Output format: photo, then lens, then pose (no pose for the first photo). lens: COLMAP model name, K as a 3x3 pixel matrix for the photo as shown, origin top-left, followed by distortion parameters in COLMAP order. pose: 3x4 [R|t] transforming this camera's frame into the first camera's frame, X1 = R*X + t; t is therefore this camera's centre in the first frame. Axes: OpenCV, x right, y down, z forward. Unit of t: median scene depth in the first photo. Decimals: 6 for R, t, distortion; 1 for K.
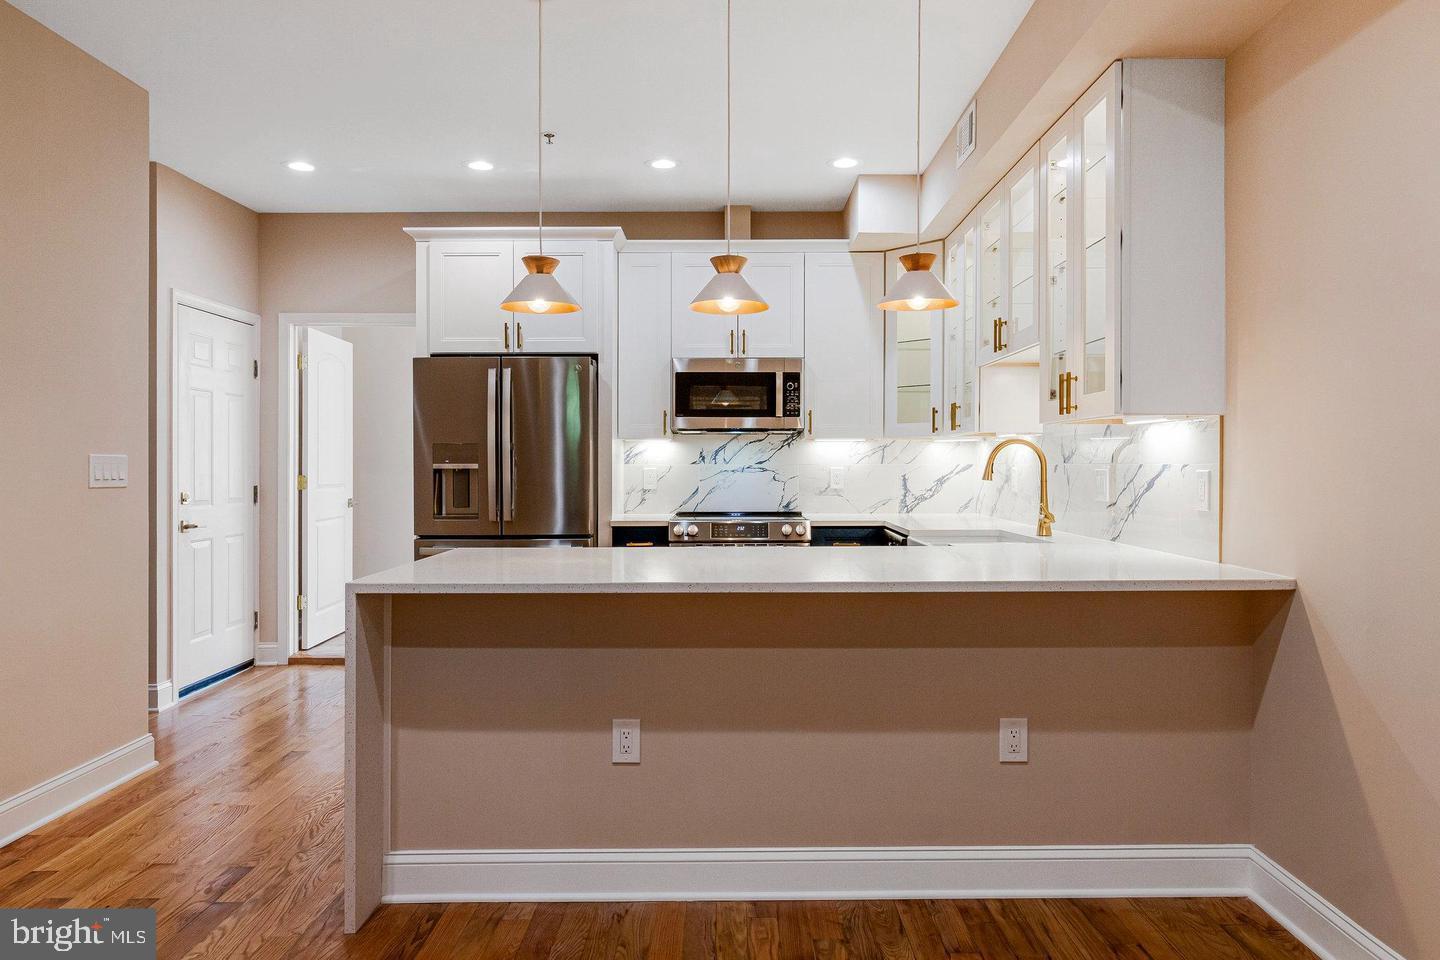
lens RADIAL K [[950.2, 0, 723.0], [0, 950.2, 468.5], [0, 0, 1]] dist [0.004542, -0.000959]
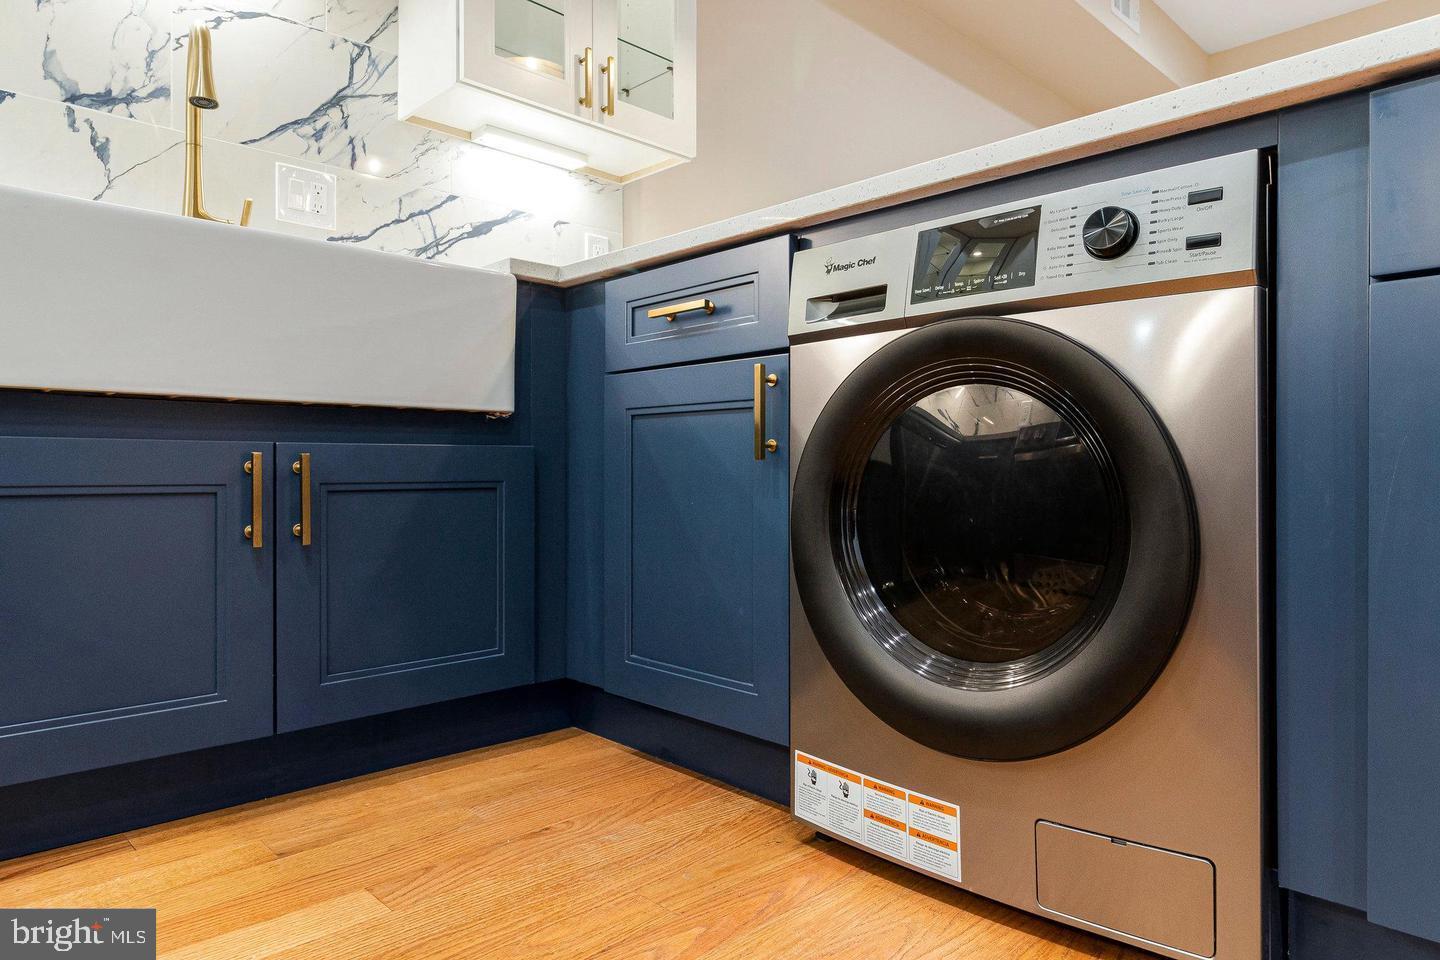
lens RADIAL K [[886.5, 0, 735.2], [0, 886.5, 466.7], [0, 0, 1]] dist [-0.002645, 0.000729]
pose [[-0.710669, 0.006068, 0.703500, -0.109621], [0.007174, 0.999973, -0.001378, 0.130082], [-0.703490, 0.004068, -0.710694, 0.865486]]
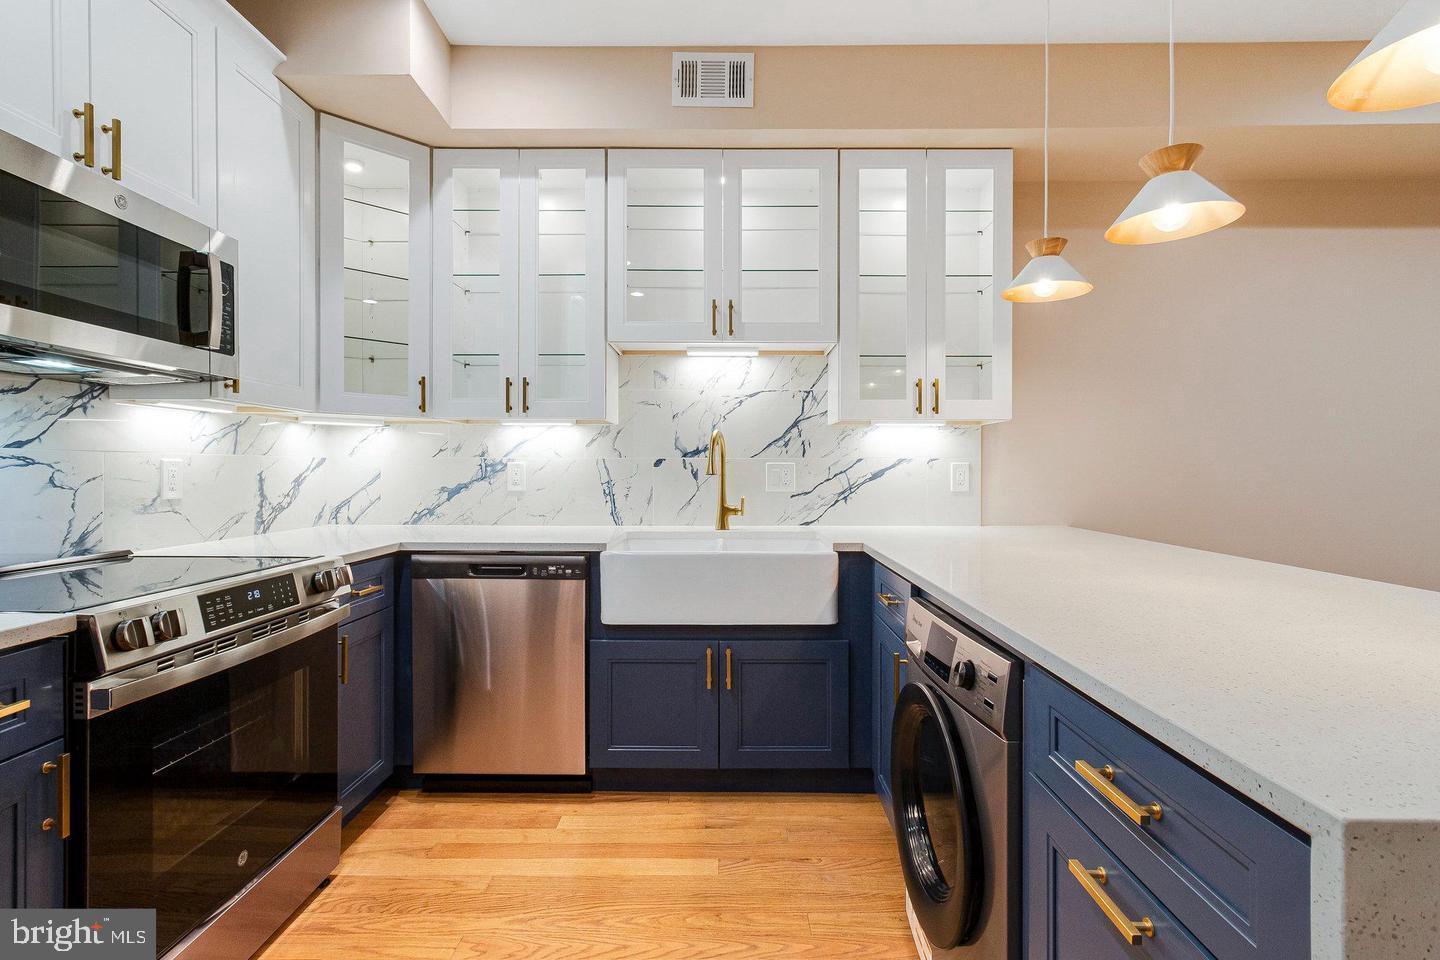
lens RADIAL K [[672.0, 0, 726.1], [0, 672.0, 467.8], [0, 0, 1]] dist [0.000535, -0.000144]
pose [[-0.008854, 0.004064, 0.999953, -0.284027], [0.002760, 0.999988, -0.004040, 0.006853], [-0.999957, 0.002724, -0.008865, 0.775647]]
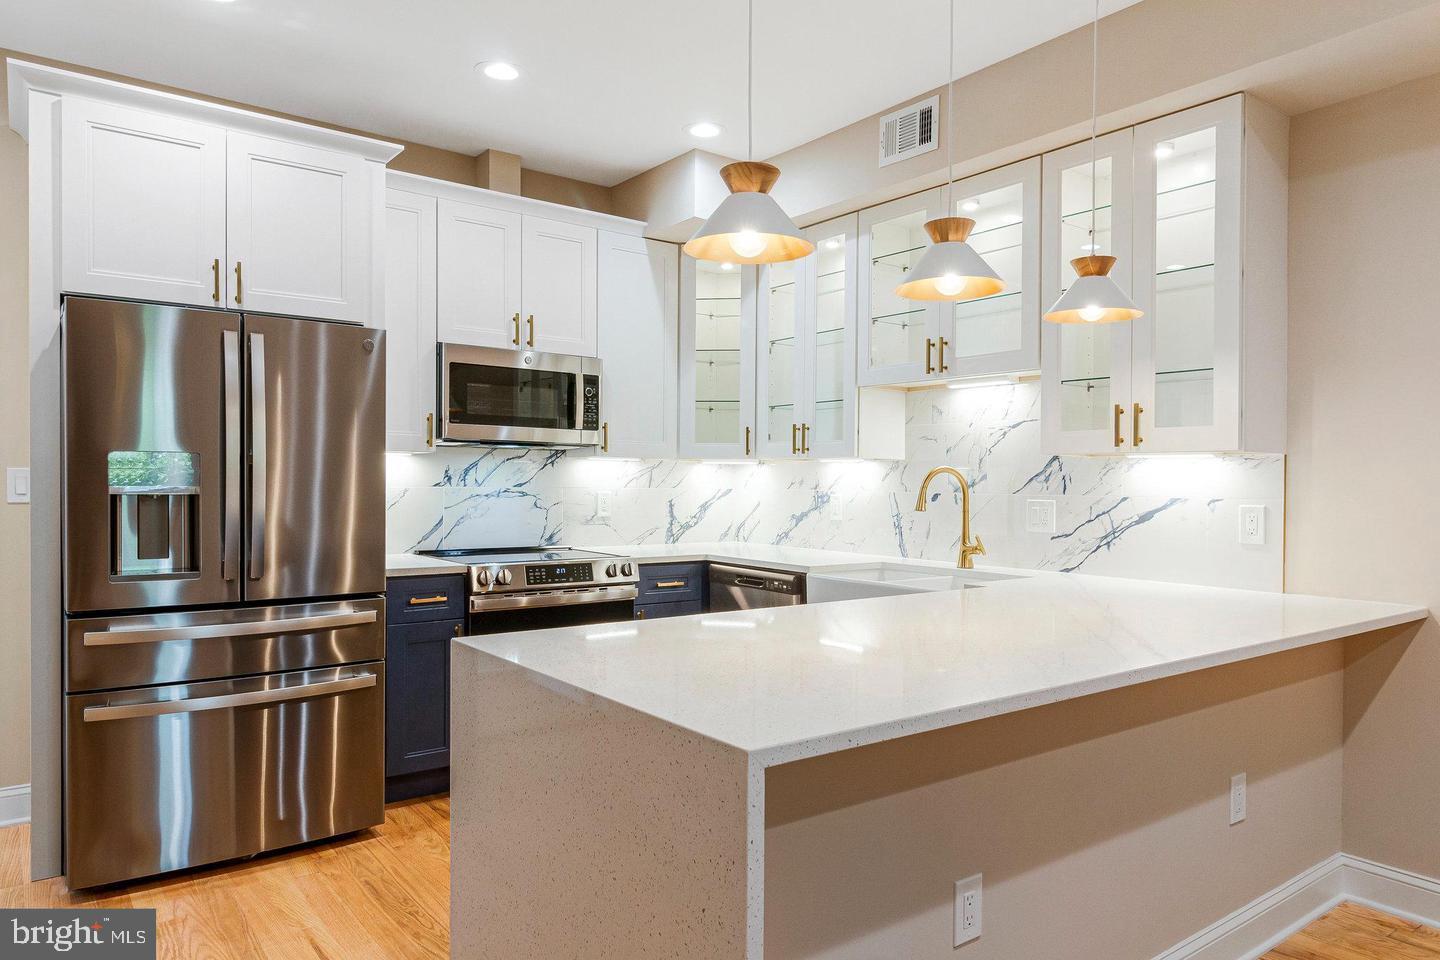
lens RADIAL K [[950.2, 0, 729.7], [0, 950.2, 495.0], [0, 0, 1]] dist [0.004542, -0.000959]
pose [[0.789611, 0.001762, 0.613605, -0.343886], [-0.009996, 0.999900, 0.009992, -0.008350], [-0.613526, -0.014023, 0.789550, 0.297842]]
